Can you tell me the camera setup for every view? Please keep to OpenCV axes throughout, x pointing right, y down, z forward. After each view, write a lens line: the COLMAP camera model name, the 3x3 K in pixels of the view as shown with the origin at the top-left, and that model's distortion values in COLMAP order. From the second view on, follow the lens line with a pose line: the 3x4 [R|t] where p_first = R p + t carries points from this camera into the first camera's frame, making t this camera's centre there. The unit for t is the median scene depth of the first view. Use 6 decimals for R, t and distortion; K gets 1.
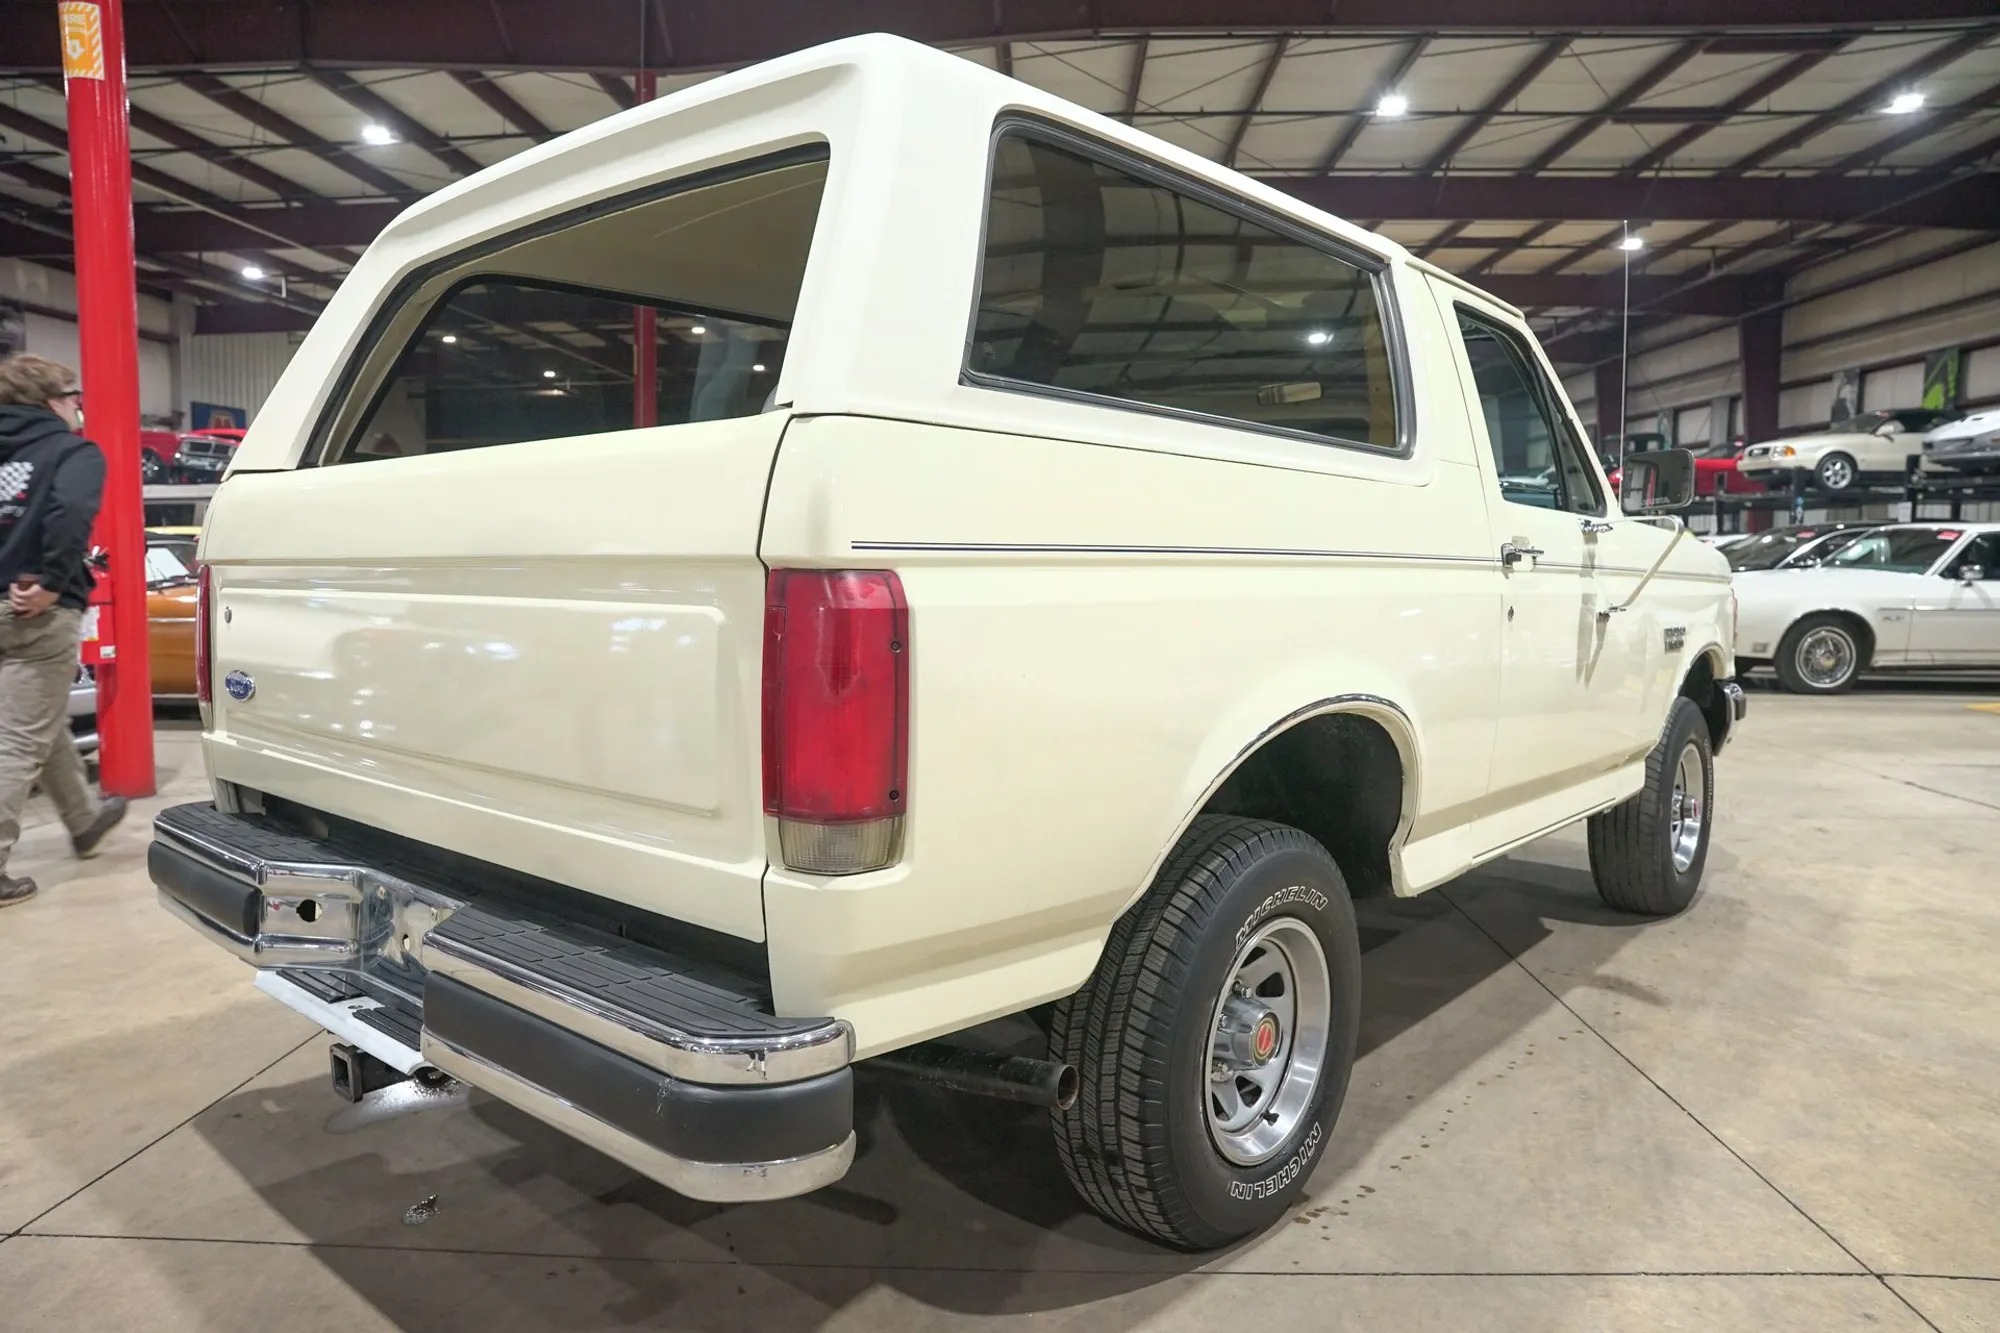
lens RADIAL K [[1369.6, 0, 1007.1], [0, 1369.6, 662.9], [0, 0, 1]] dist [-0.138412, 0.106198]
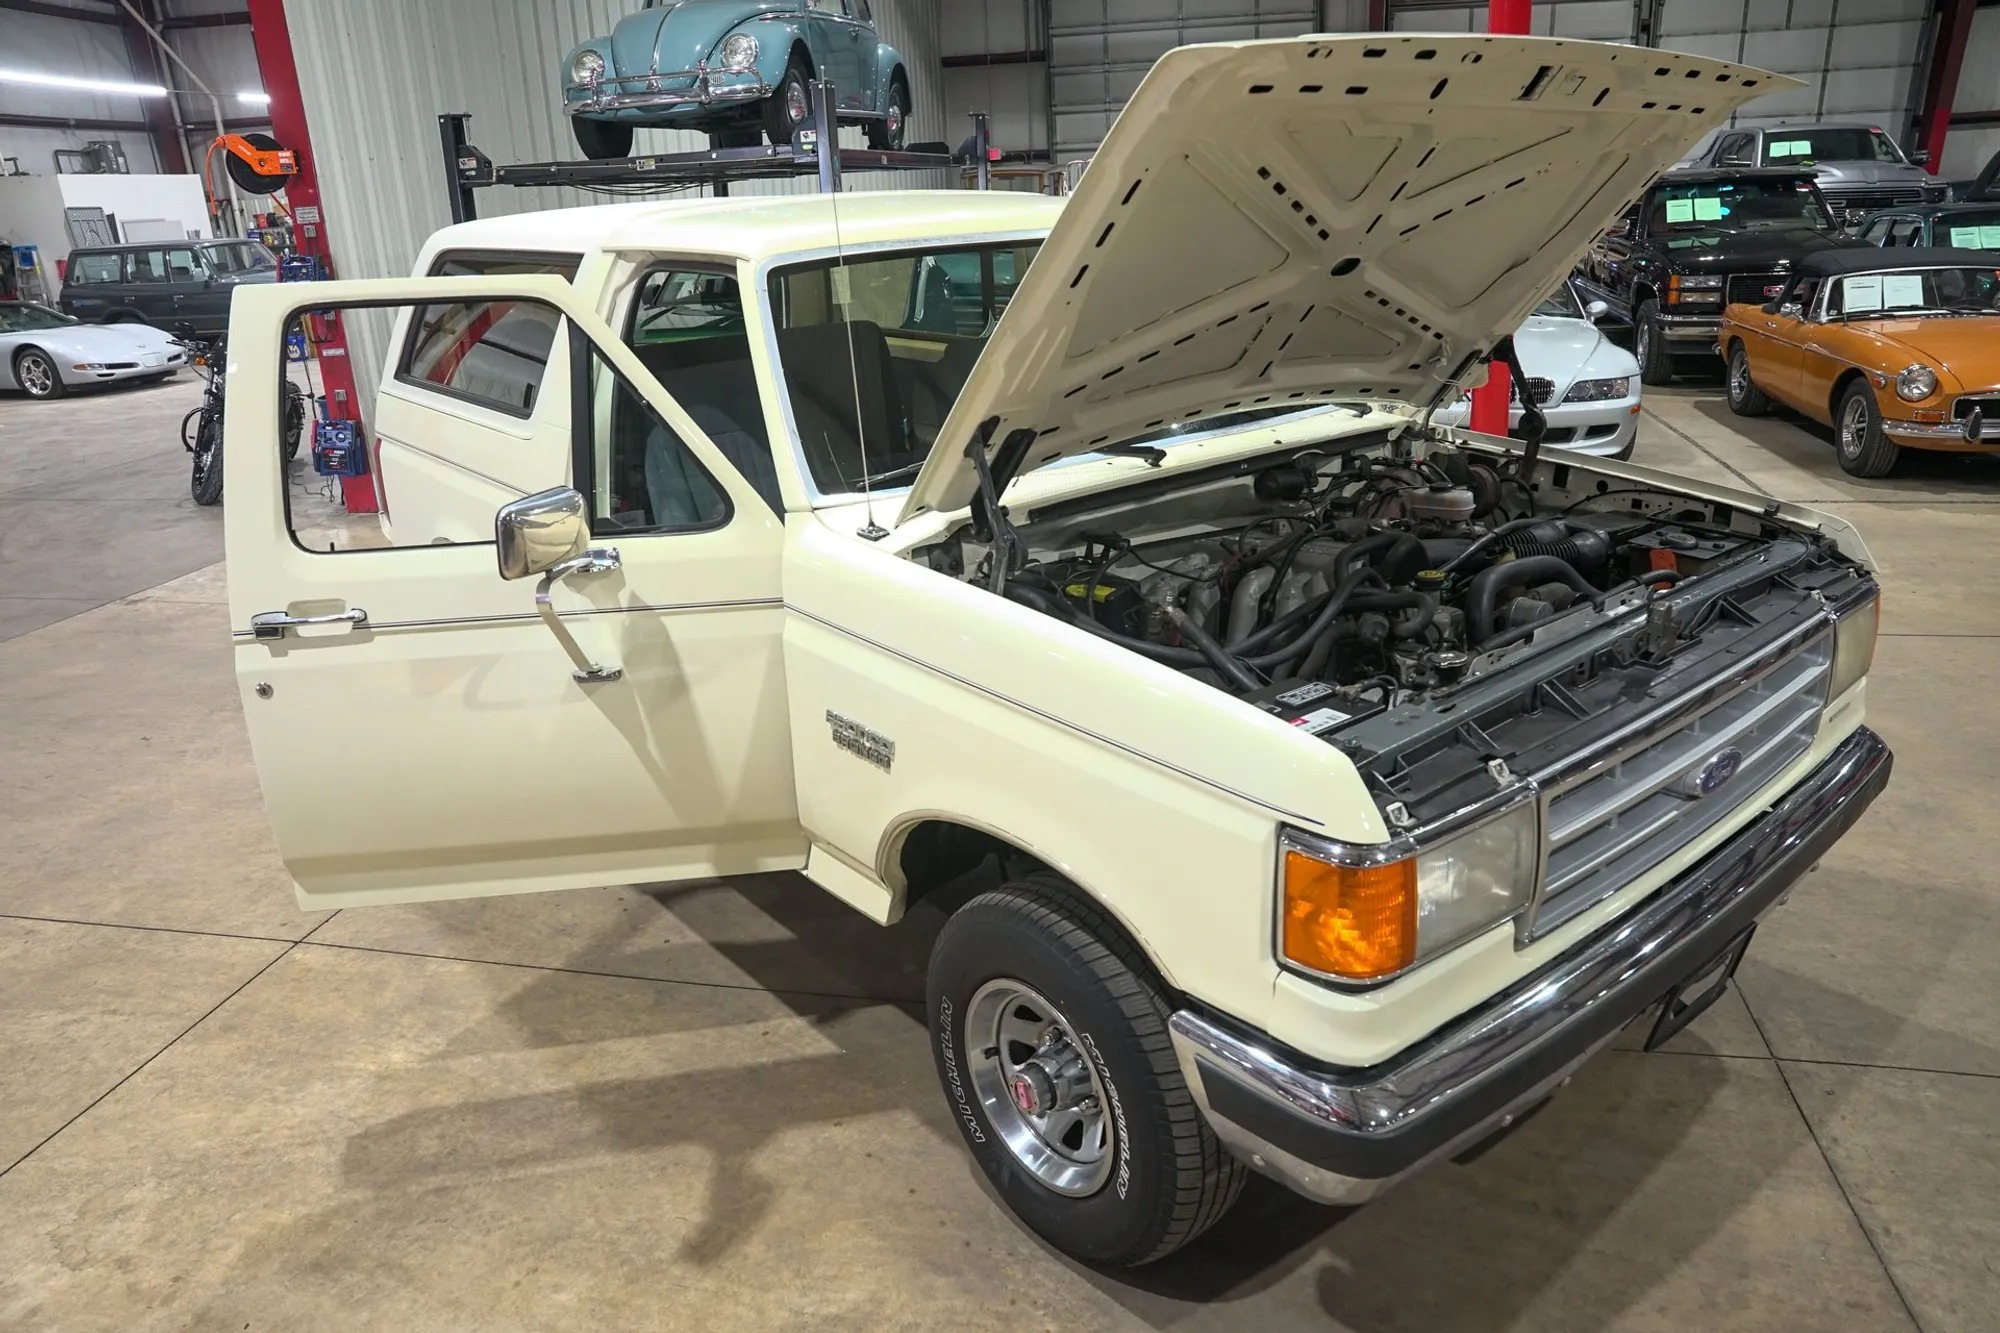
lens RADIAL K [[1369.6, 0, 1003.1], [0, 1369.6, 665.0], [0, 0, 1]] dist [-0.138412, 0.106198]
pose [[-0.177931, 0.331452, -0.926542, 1.365416], [-0.039472, 0.938405, 0.343276, -0.350822], [0.983251, 0.097652, -0.153888, 1.469746]]
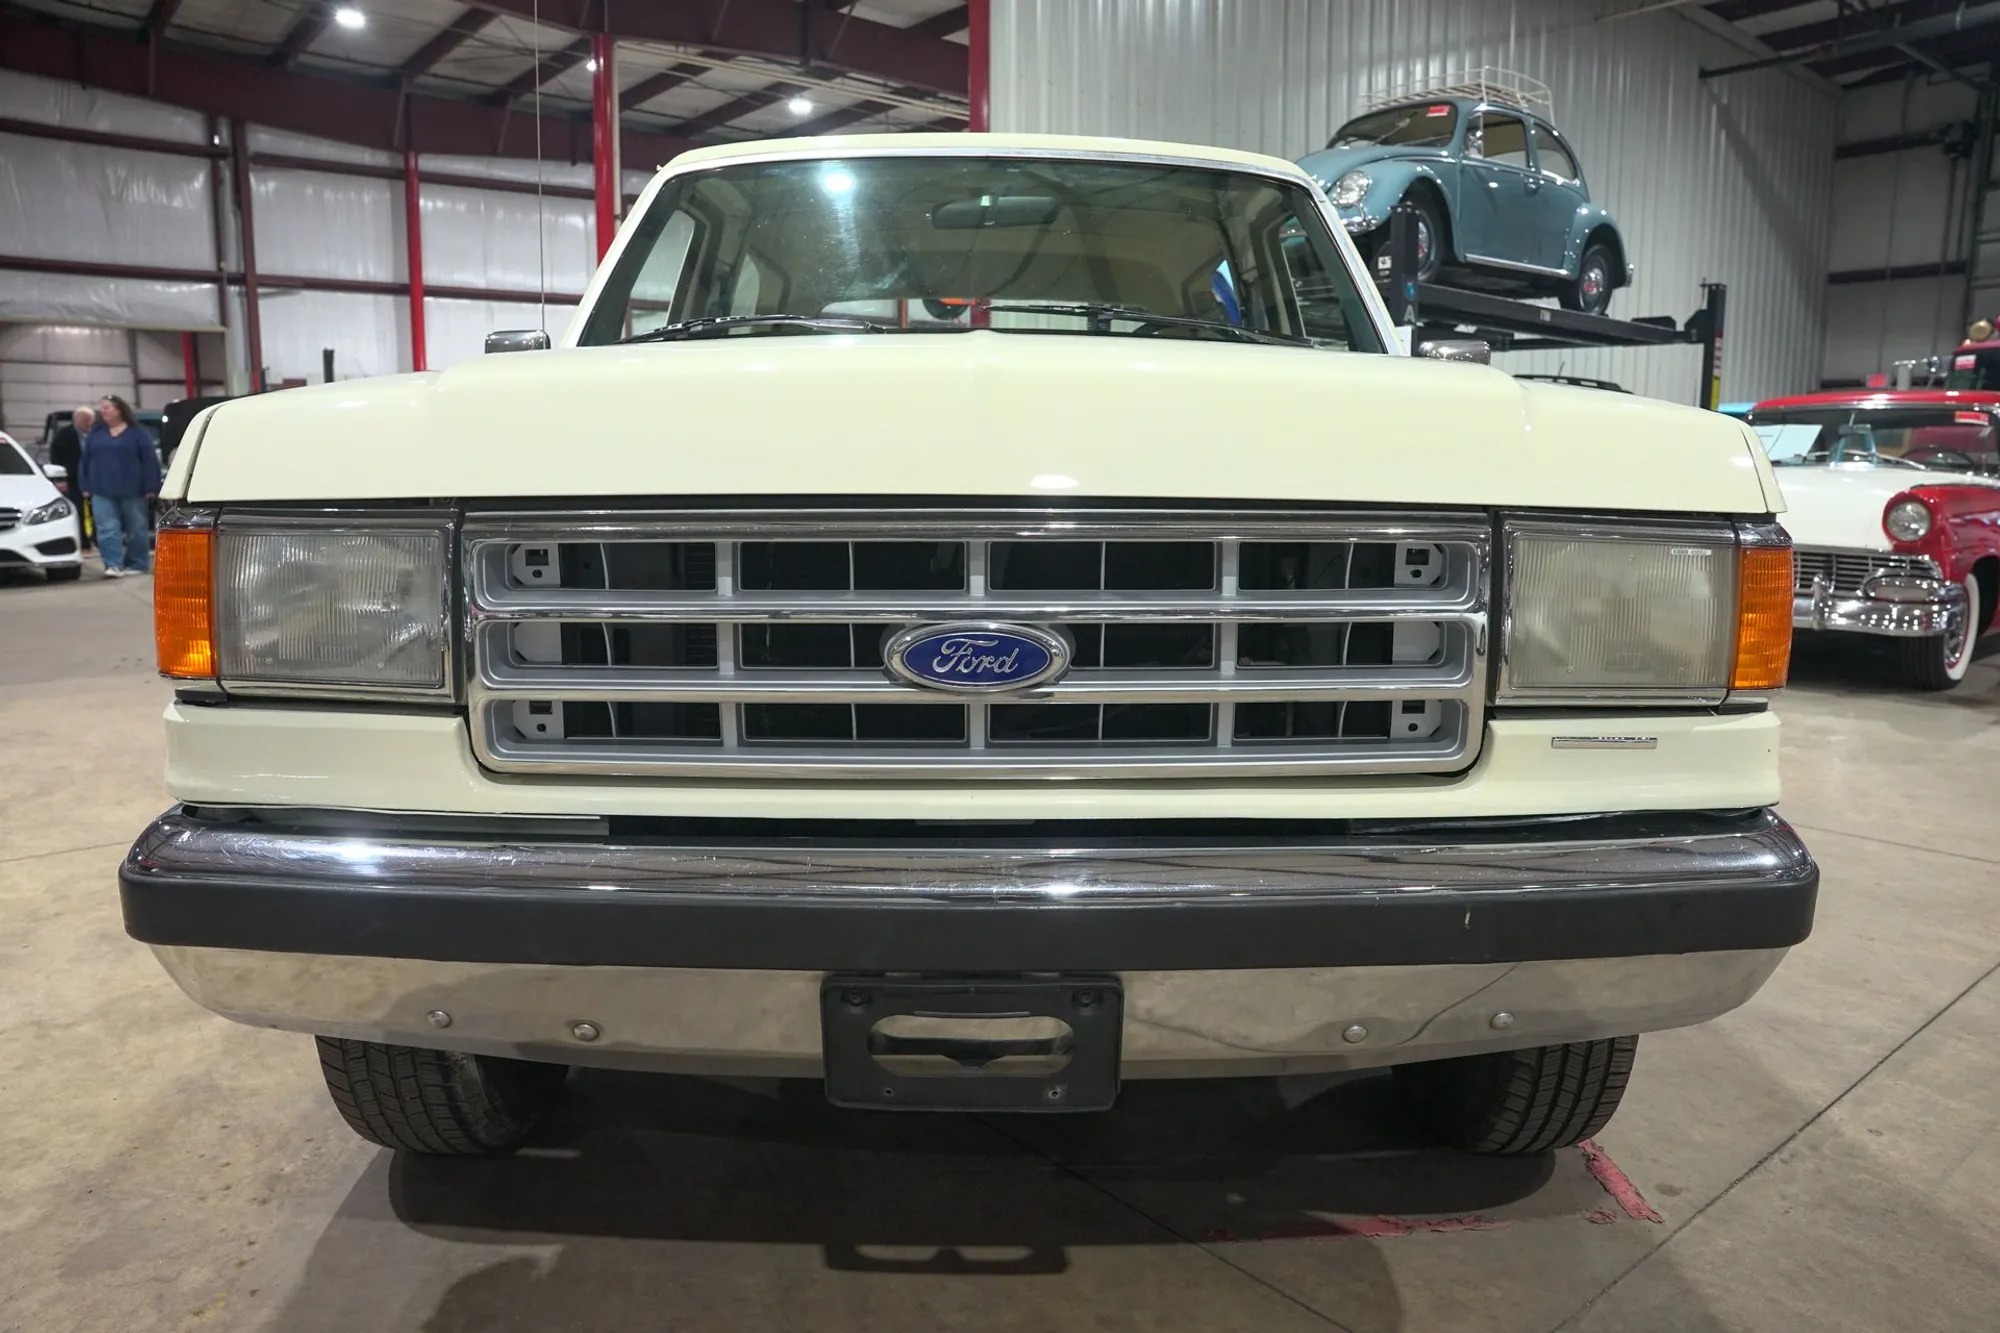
lens RADIAL K [[1369.6, 0, 1007.9], [0, 1369.6, 635.6], [0, 0, 1]] dist [-0.138412, 0.106198]
pose [[-0.751823, 0.078648, -0.654658, 0.910354], [-0.065183, 0.979132, 0.192487, -0.159833], [0.656136, 0.187388, -0.731007, 2.138164]]
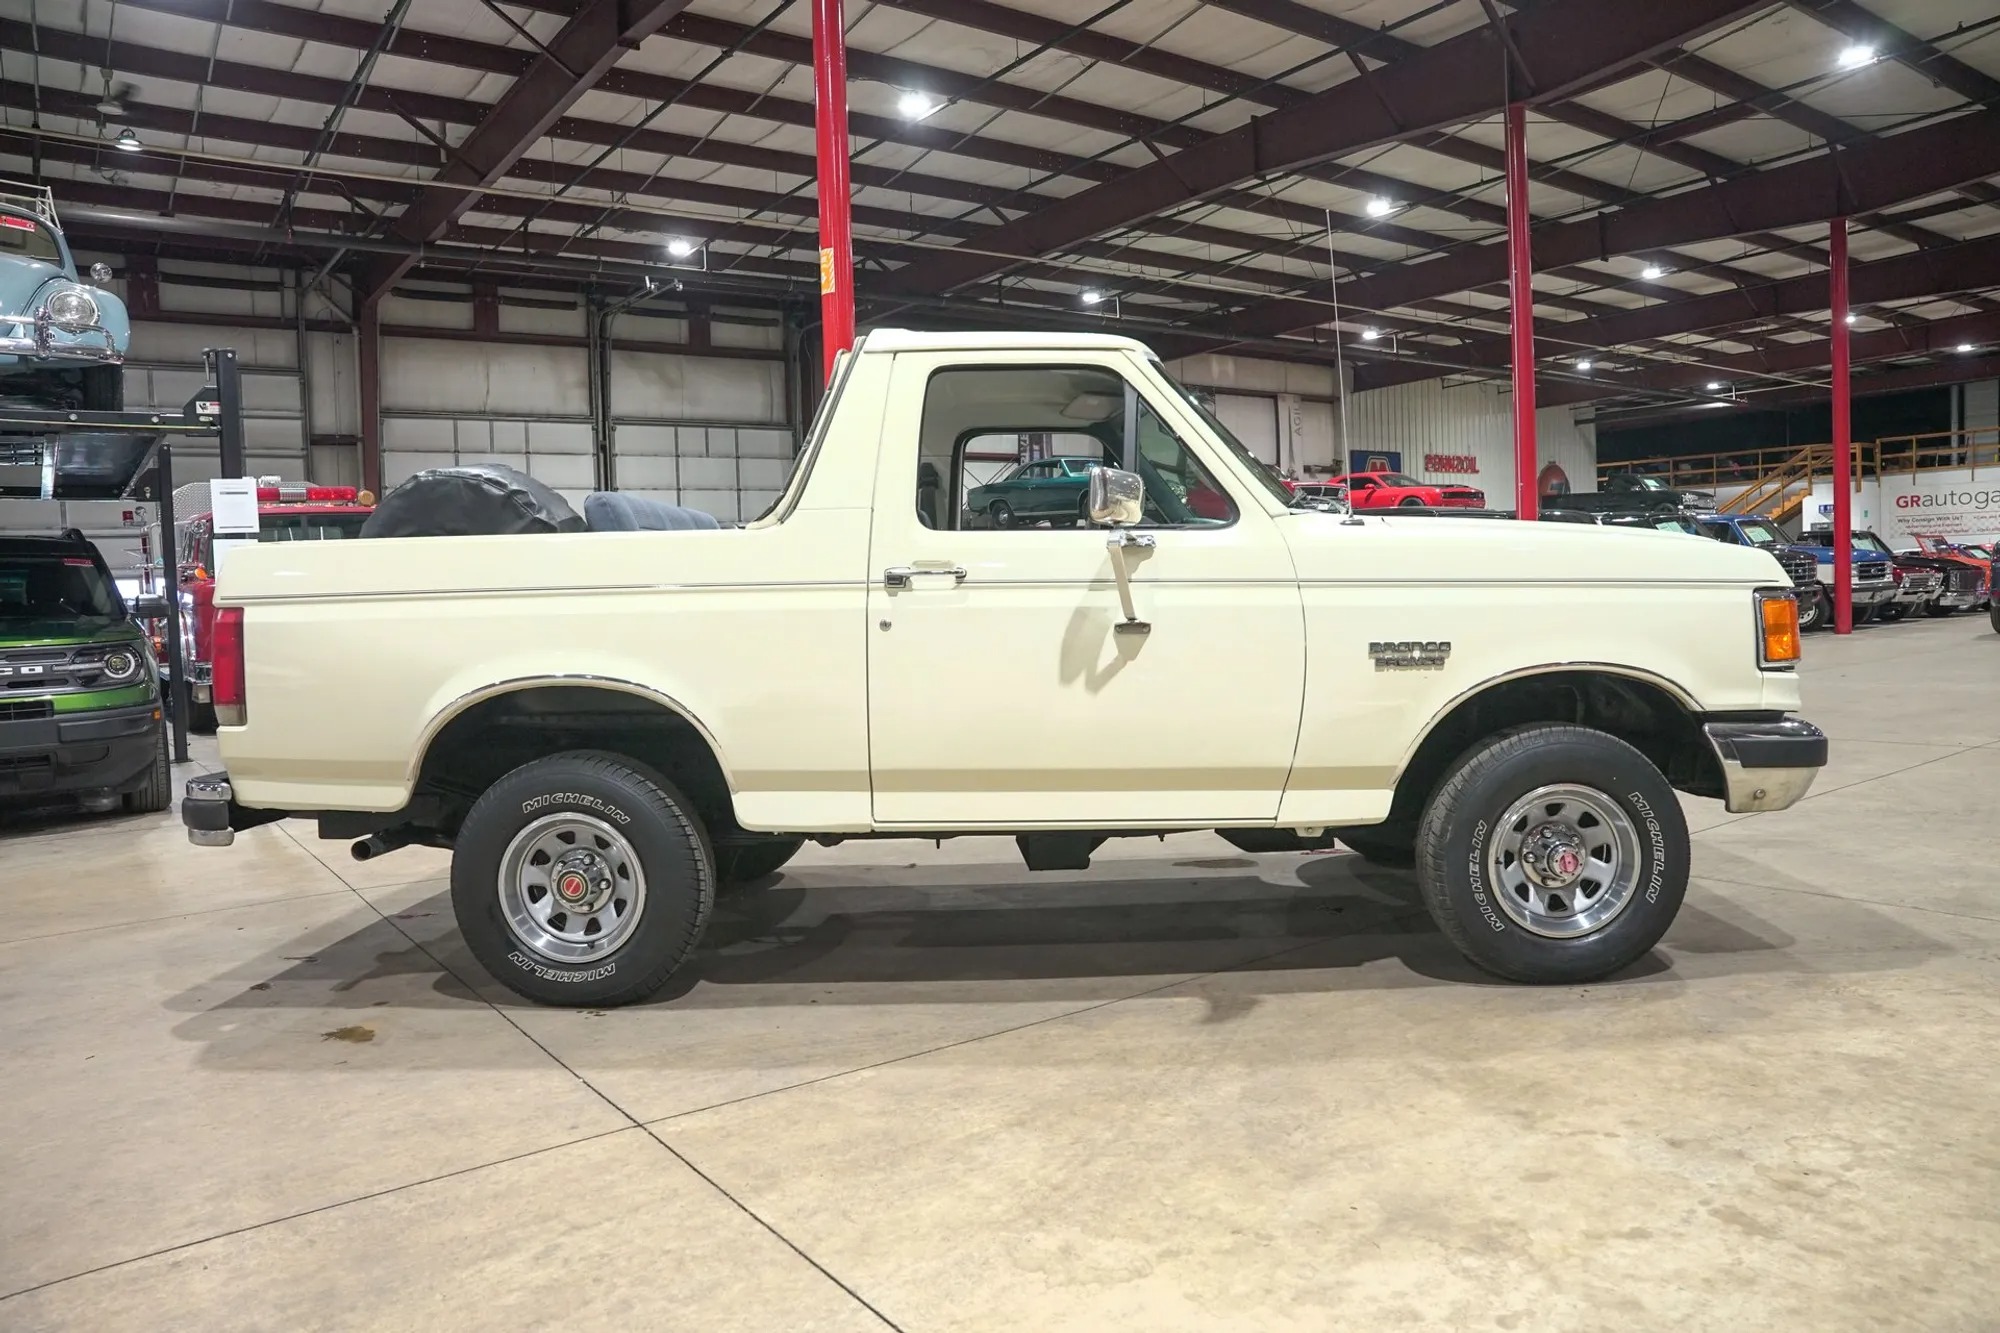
lens RADIAL K [[1369.6, 0, 986.4], [0, 1369.6, 677.2], [0, 0, 1]] dist [-0.138412, 0.106198]
pose [[0.606401, 0.026965, -0.794701, 1.325466], [-0.032195, 0.999438, 0.009345, -0.003371], [0.794507, 0.019919, 0.606928, 0.294931]]
